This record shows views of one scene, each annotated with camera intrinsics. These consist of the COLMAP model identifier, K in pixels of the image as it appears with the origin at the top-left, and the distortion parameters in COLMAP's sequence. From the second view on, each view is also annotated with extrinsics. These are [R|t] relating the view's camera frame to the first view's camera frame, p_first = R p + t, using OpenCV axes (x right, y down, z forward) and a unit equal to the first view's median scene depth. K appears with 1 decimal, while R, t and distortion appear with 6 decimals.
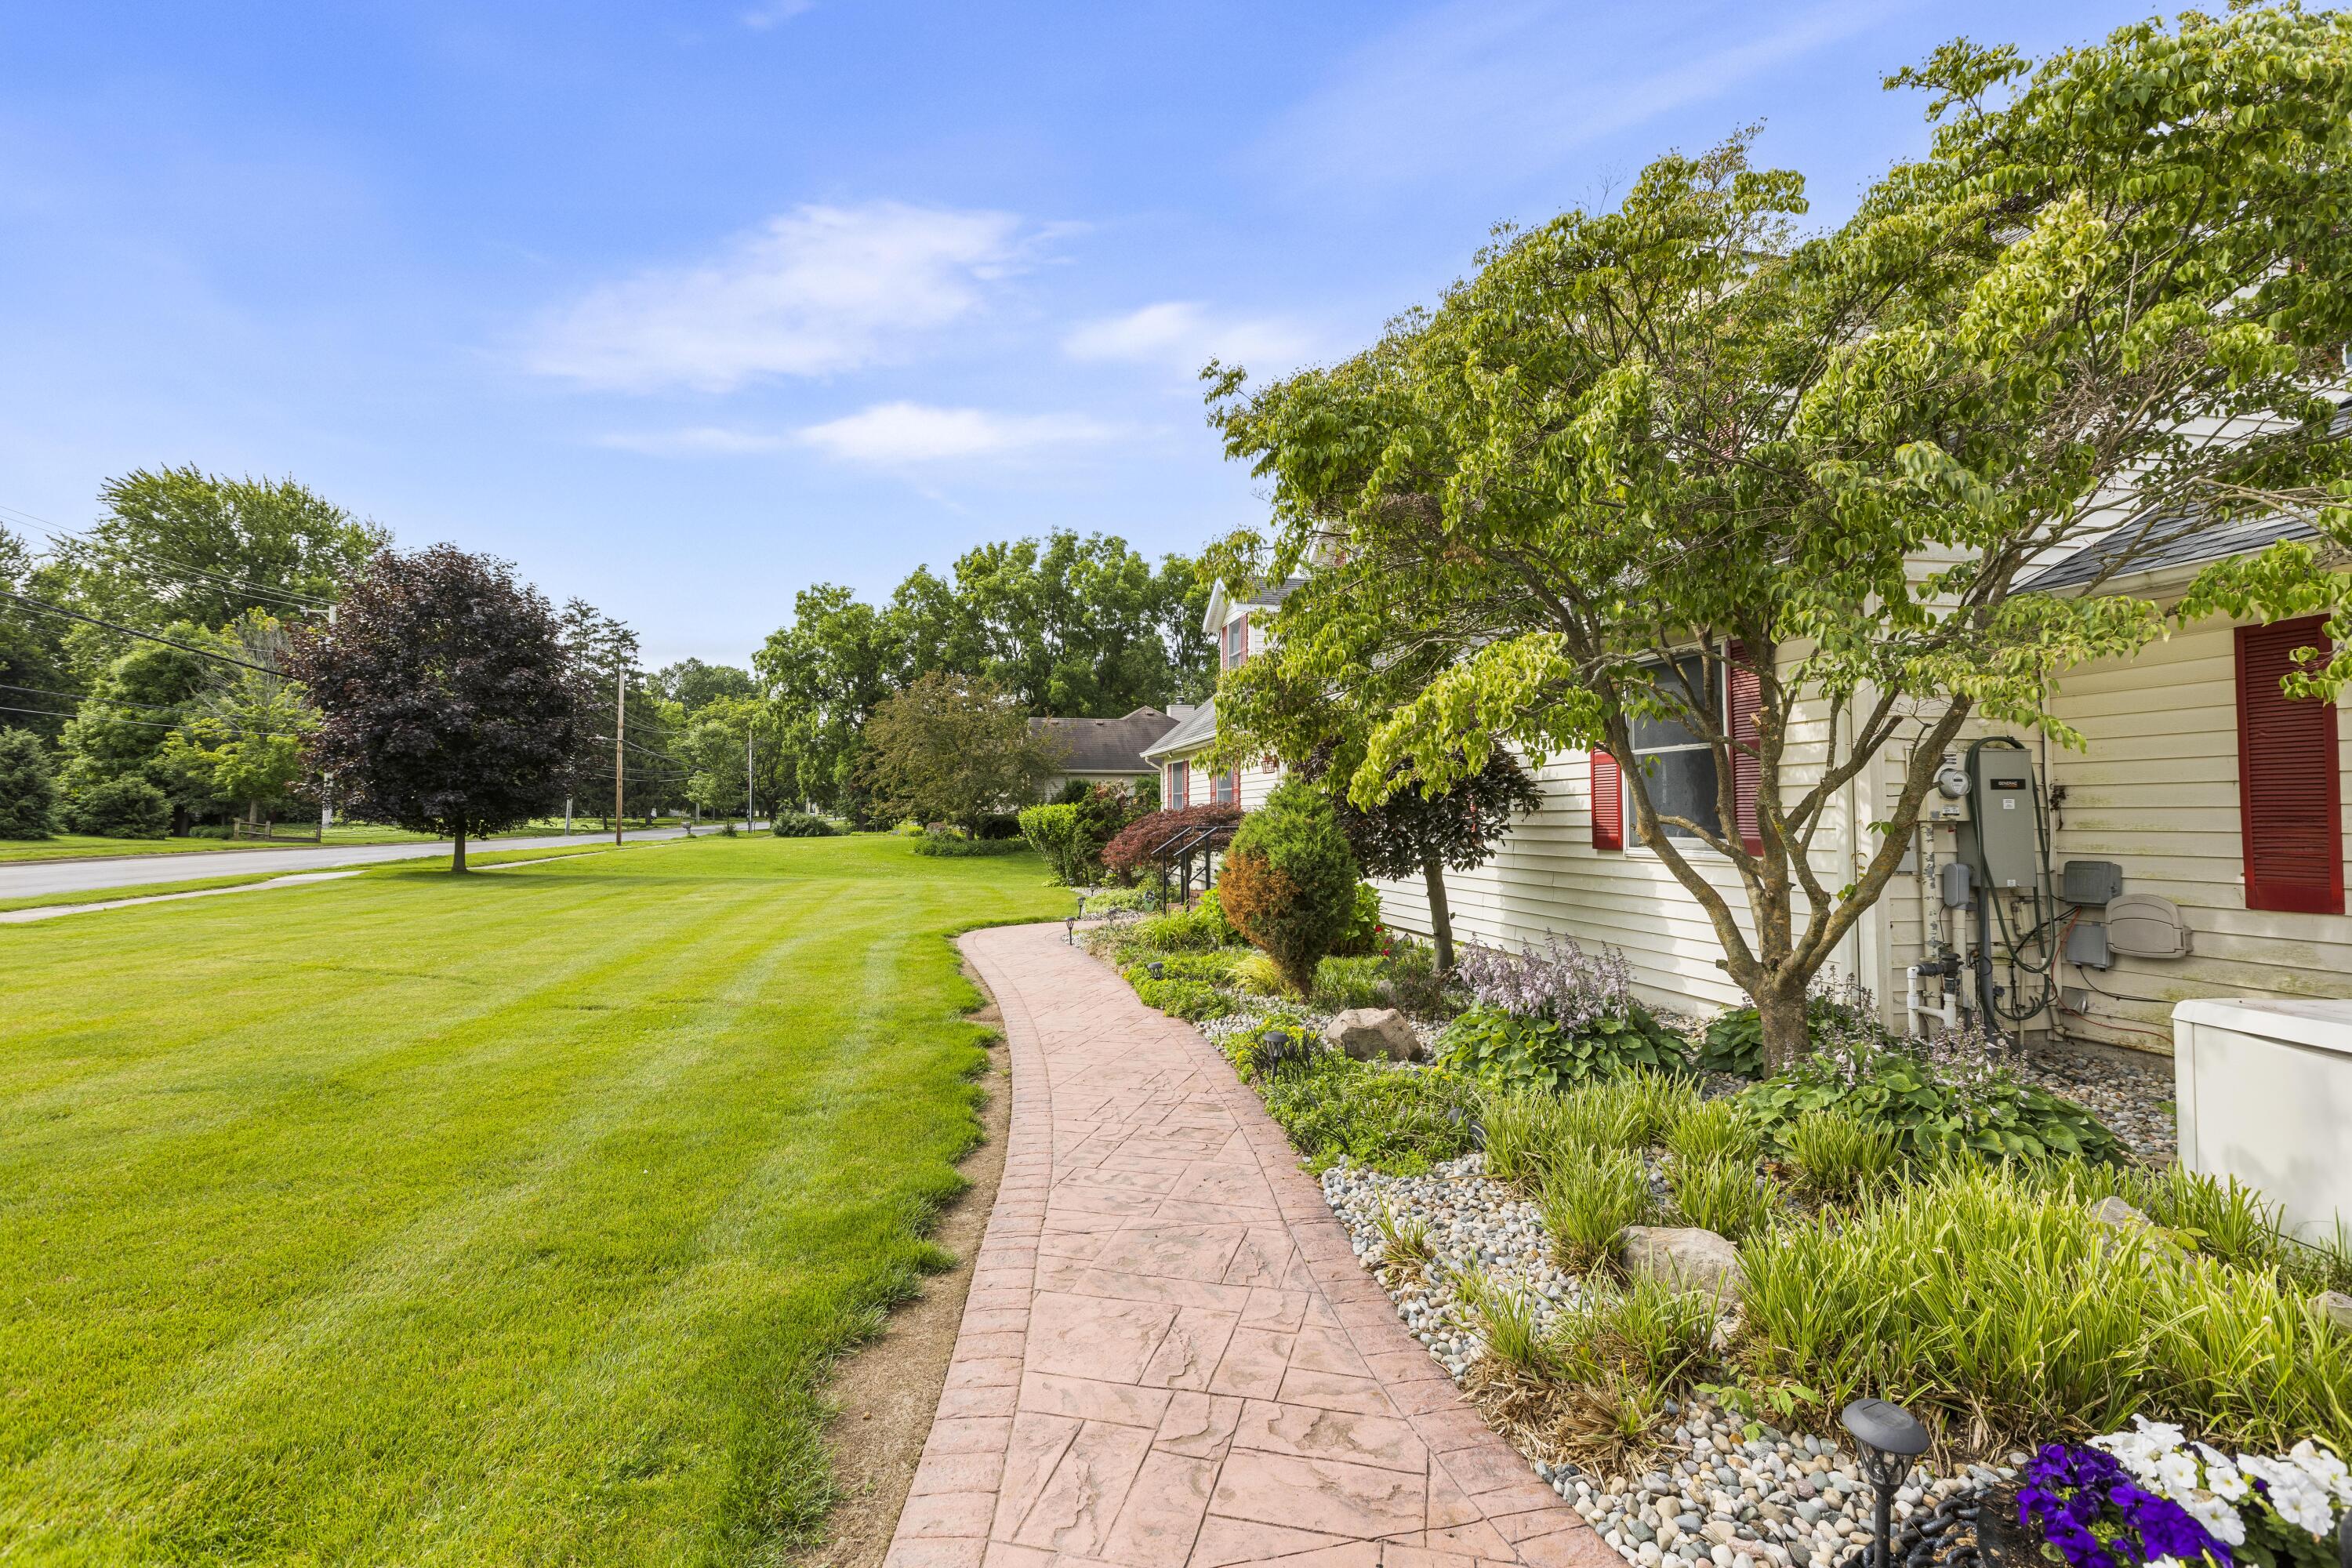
lens RADIAL K [[1049.1, 0, 1170.2], [0, 1049.1, 770.7], [0, 0, 1]] dist [-0.001218, -0.000026]
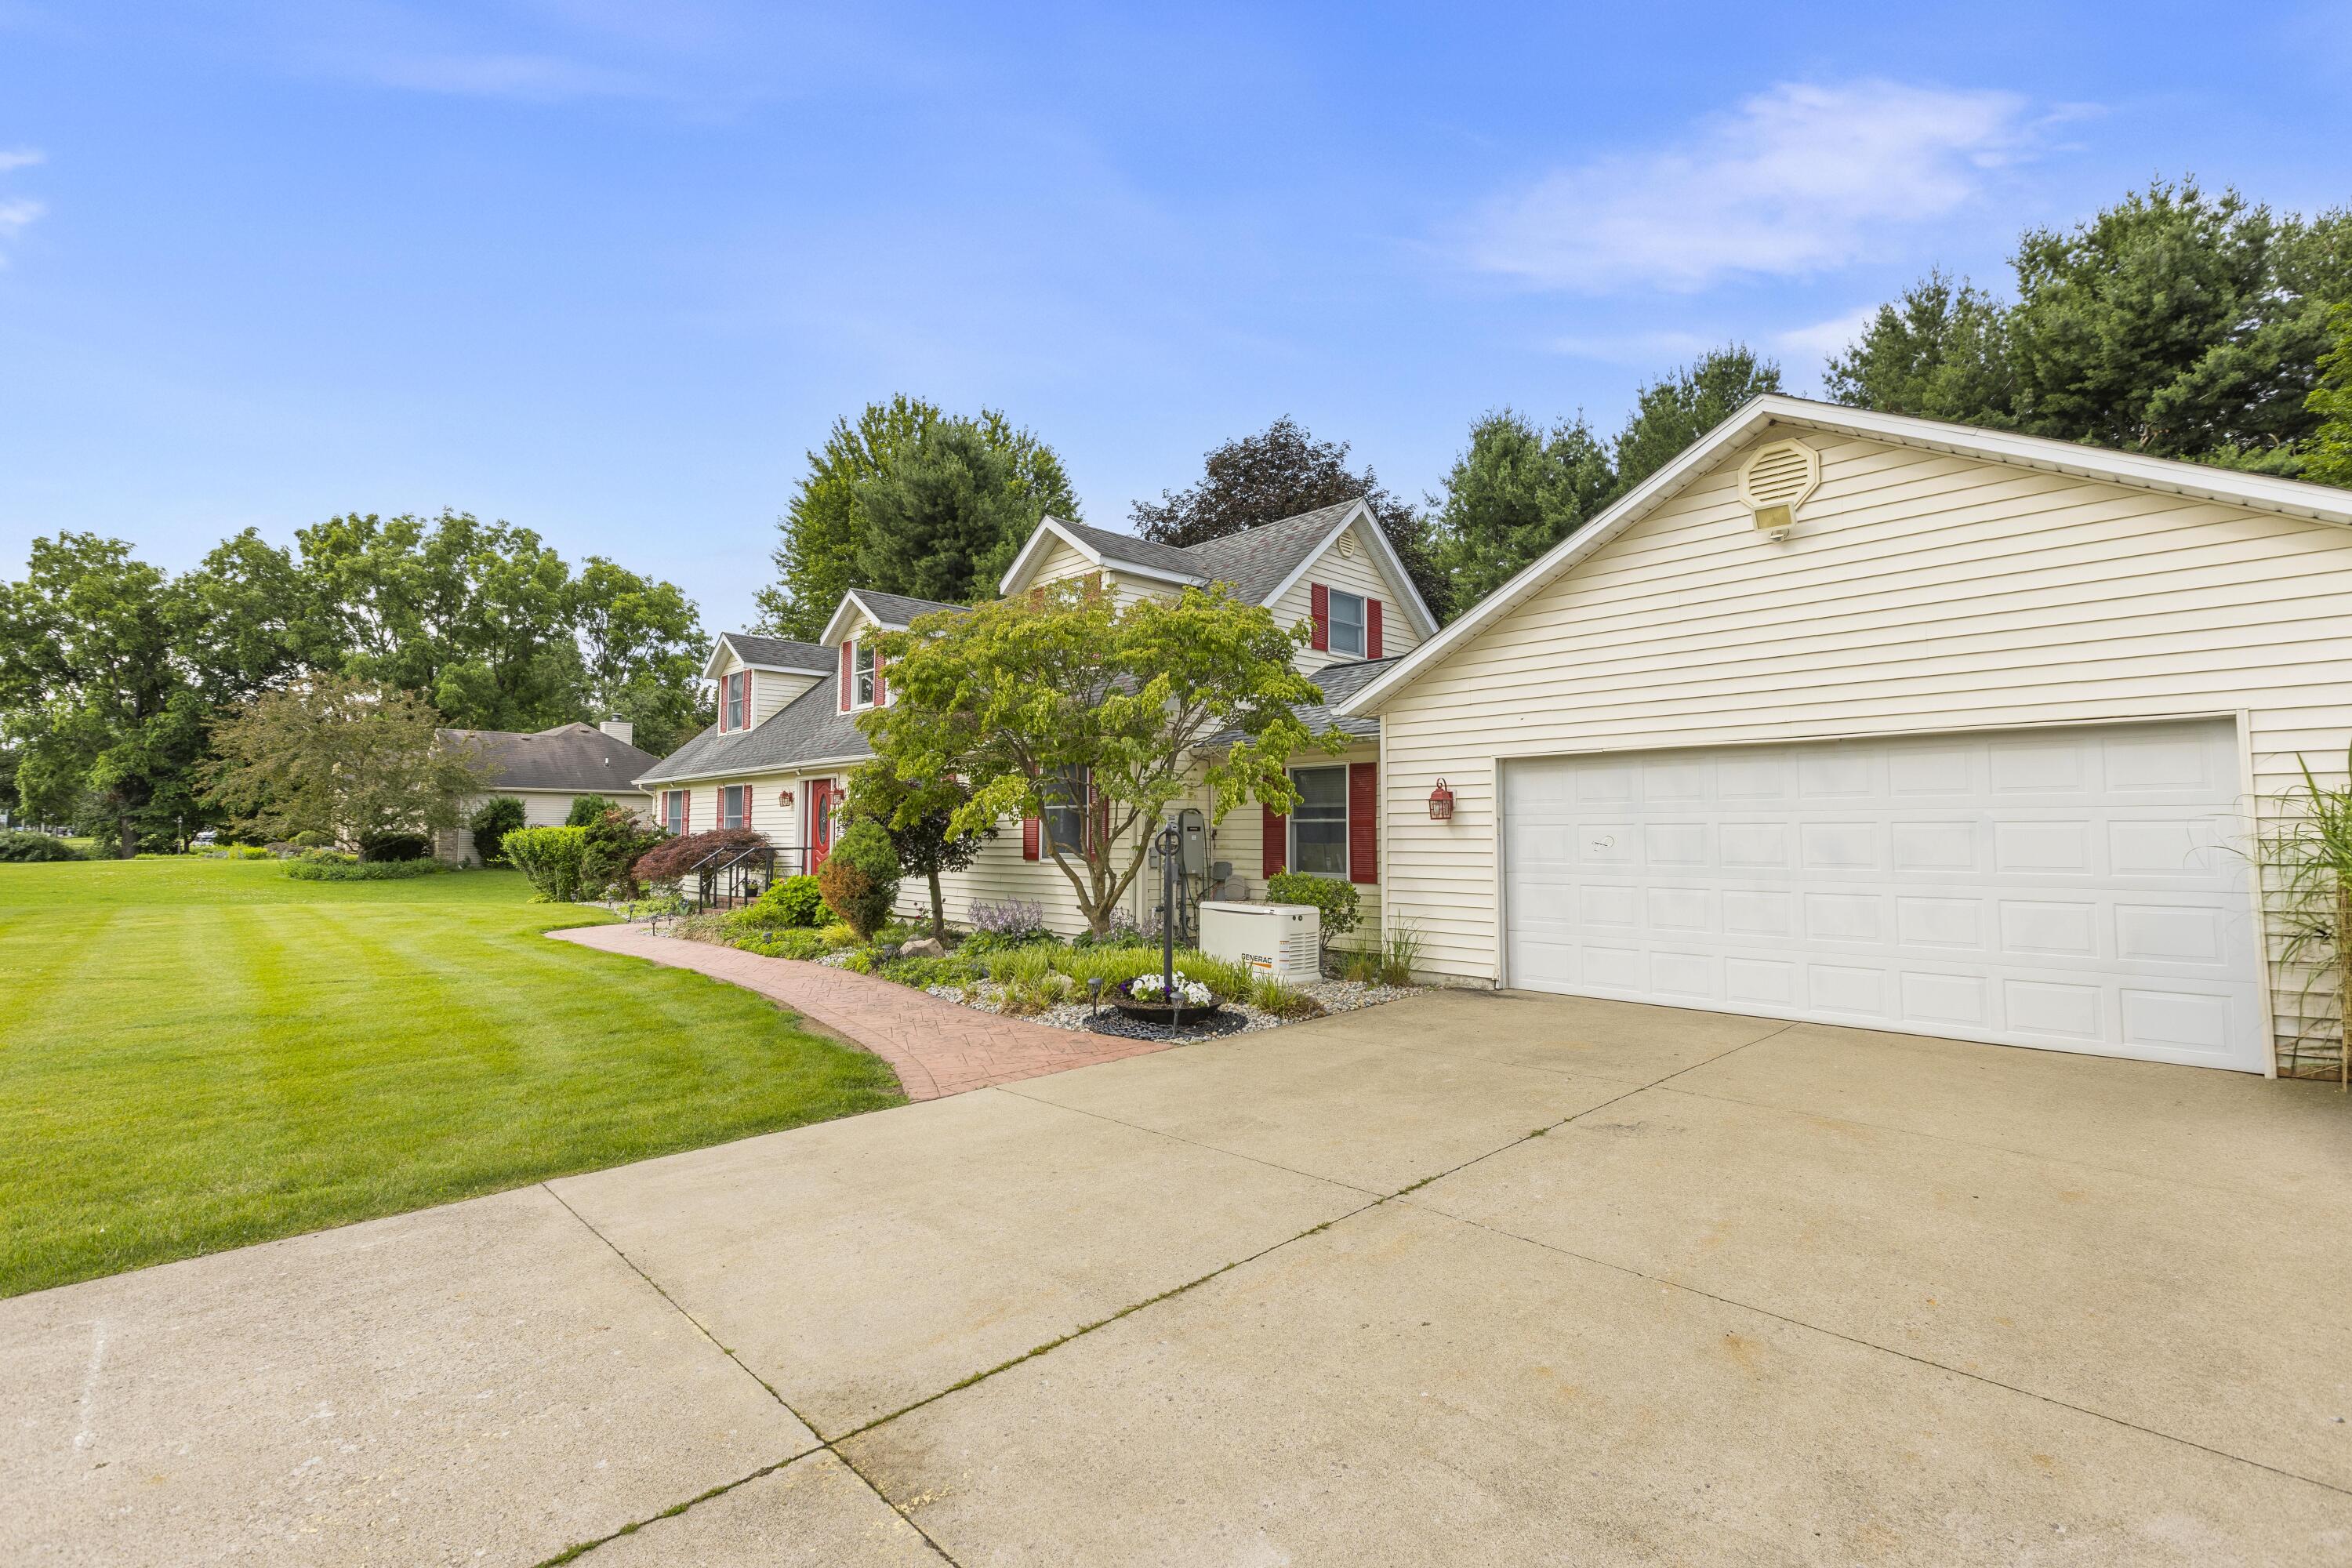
lens RADIAL K [[1049.1, 0, 1170.2], [0, 1049.1, 770.7], [0, 0, 1]] dist [-0.001218, -0.000026]
pose [[0.858382, 0.035601, 0.511774, -0.133695], [-0.025869, 0.999324, -0.026128, -0.016419], [-0.512358, 0.009189, 0.858723, -0.294835]]
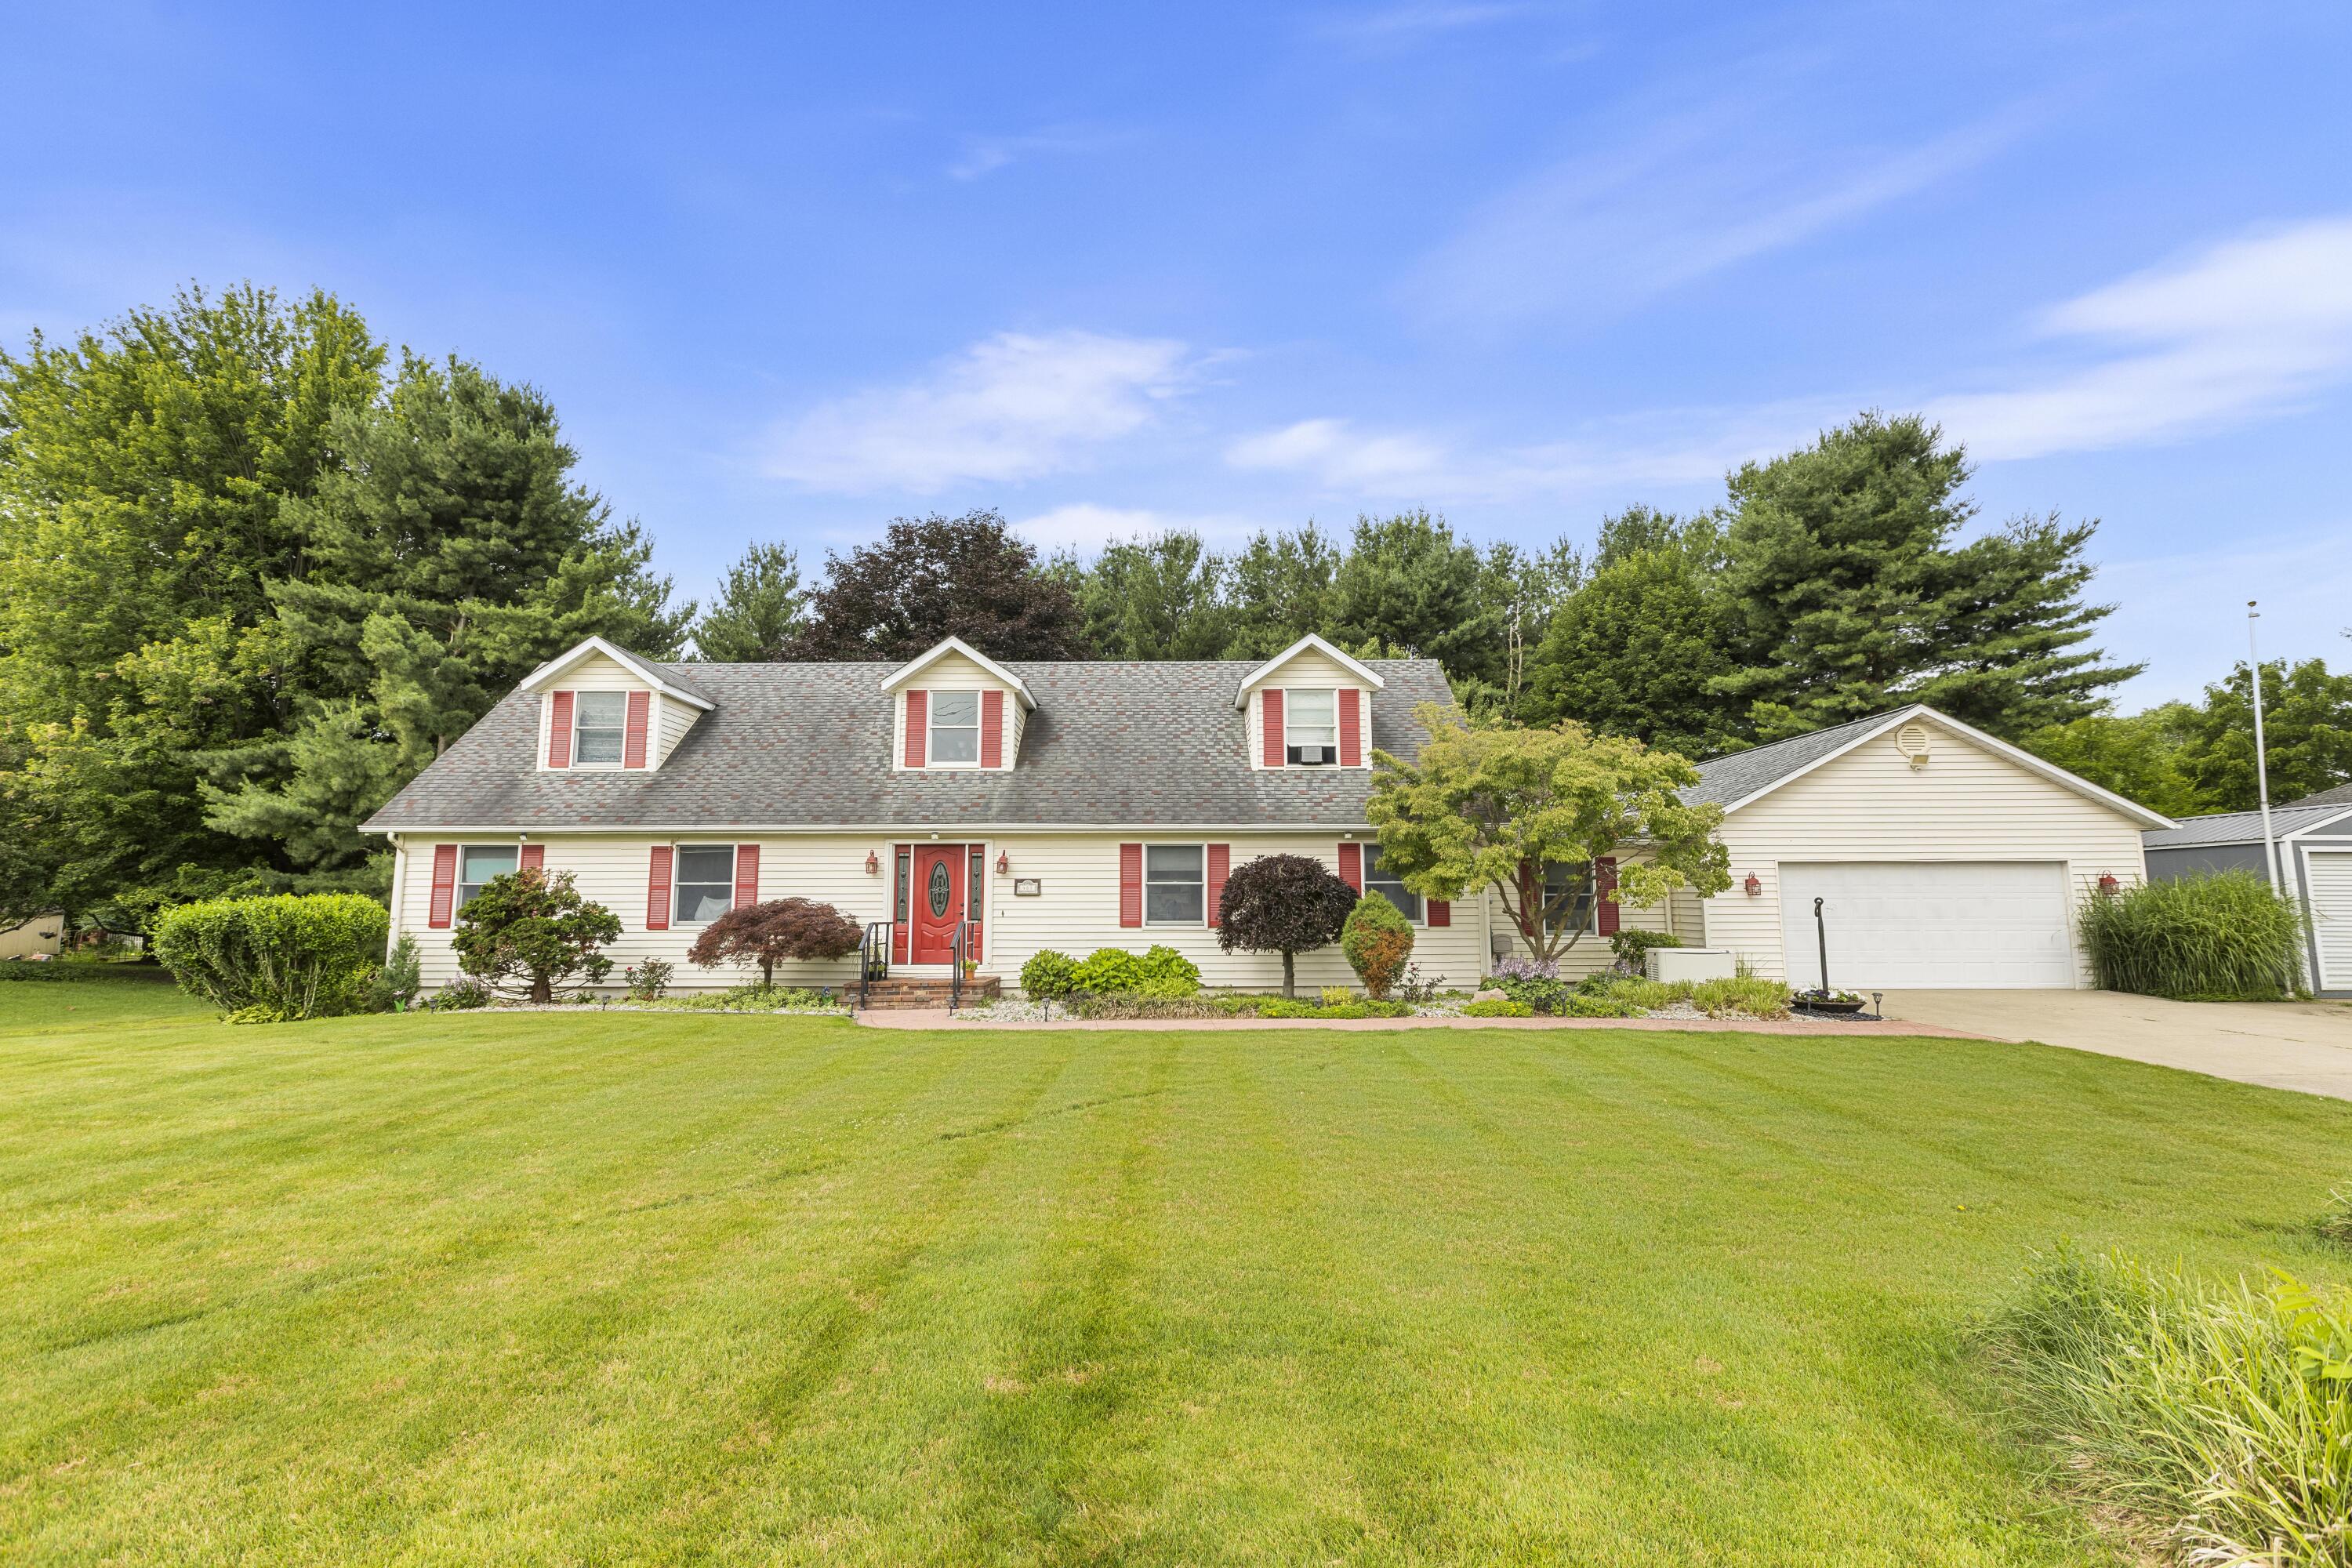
lens RADIAL K [[1049.1, 0, 1170.2], [0, 1049.1, 770.7], [0, 0, 1]] dist [-0.001218, -0.000026]
pose [[0.228059, 0.127190, 0.965304, -0.747540], [-0.039394, 0.991824, -0.121377, 0.013641], [-0.972850, -0.010346, 0.231205, 0.361841]]
